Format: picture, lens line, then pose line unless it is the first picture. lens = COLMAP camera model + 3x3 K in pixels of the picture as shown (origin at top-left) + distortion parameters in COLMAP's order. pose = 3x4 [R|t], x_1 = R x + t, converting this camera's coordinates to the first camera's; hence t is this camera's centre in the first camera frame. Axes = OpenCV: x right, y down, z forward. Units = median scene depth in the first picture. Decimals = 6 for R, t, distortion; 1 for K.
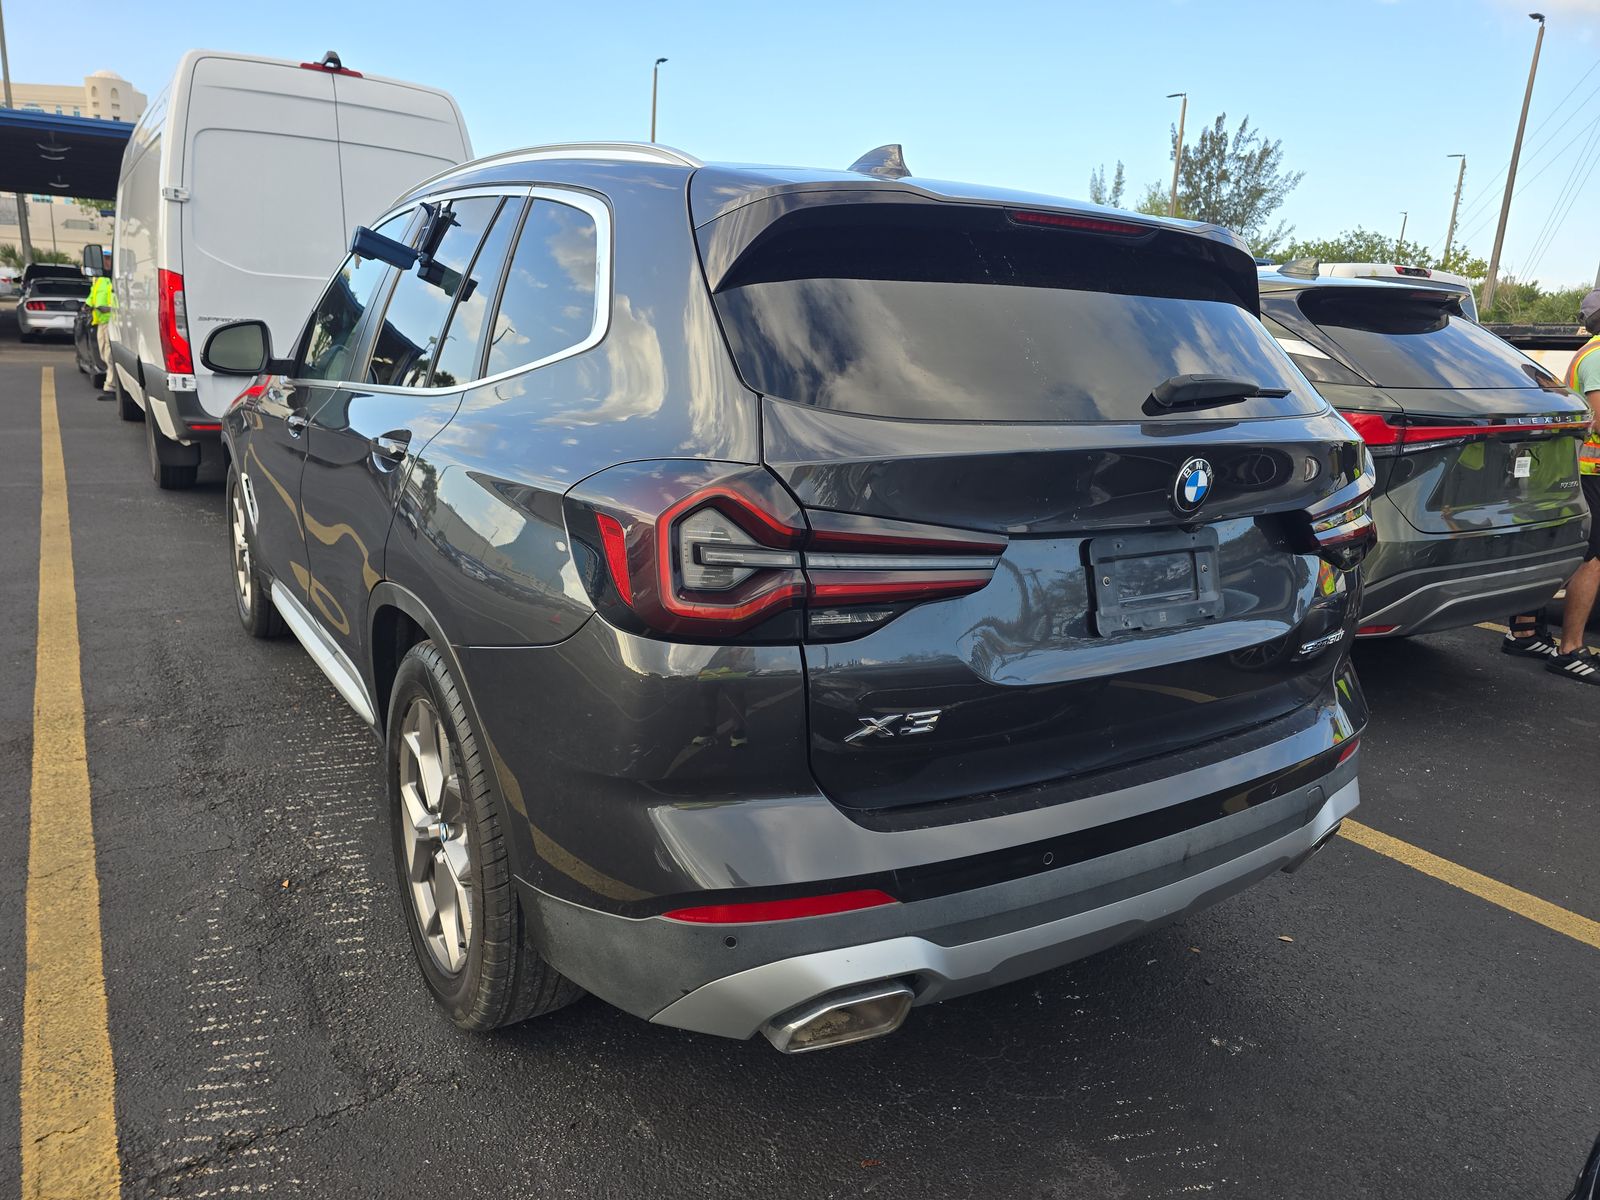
lens RADIAL K [[1058.8, 0, 800.5], [0, 1058.8, 598.1], [0, 0, 1]] dist [0.006827, -0.005186]
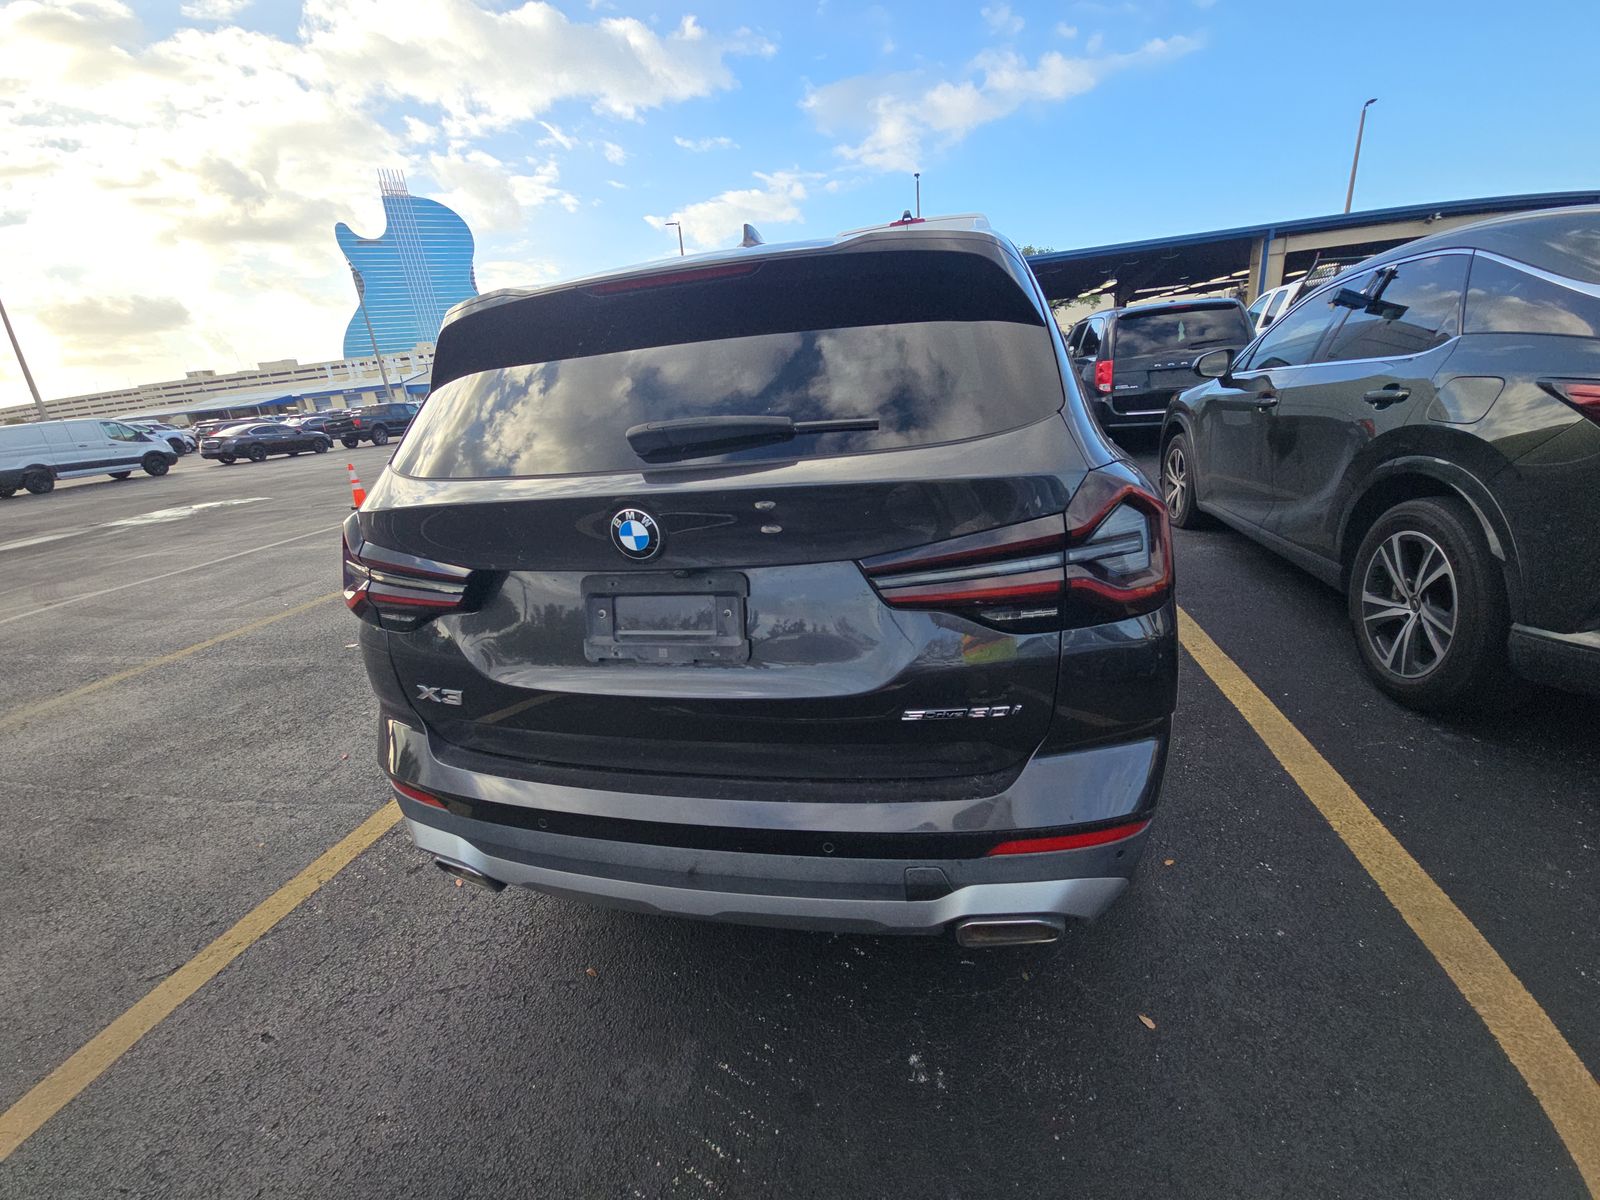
lens RADIAL K [[640.4, 0, 799.8], [0, 640.4, 602.0], [0, 0, 1]] dist [-0.009816, -0.000996]
pose [[0.687915, 0.127163, -0.714564, 0.860507], [-0.050470, 0.990530, 0.127686, -0.118741], [0.724034, -0.051773, 0.687819, 0.632033]]
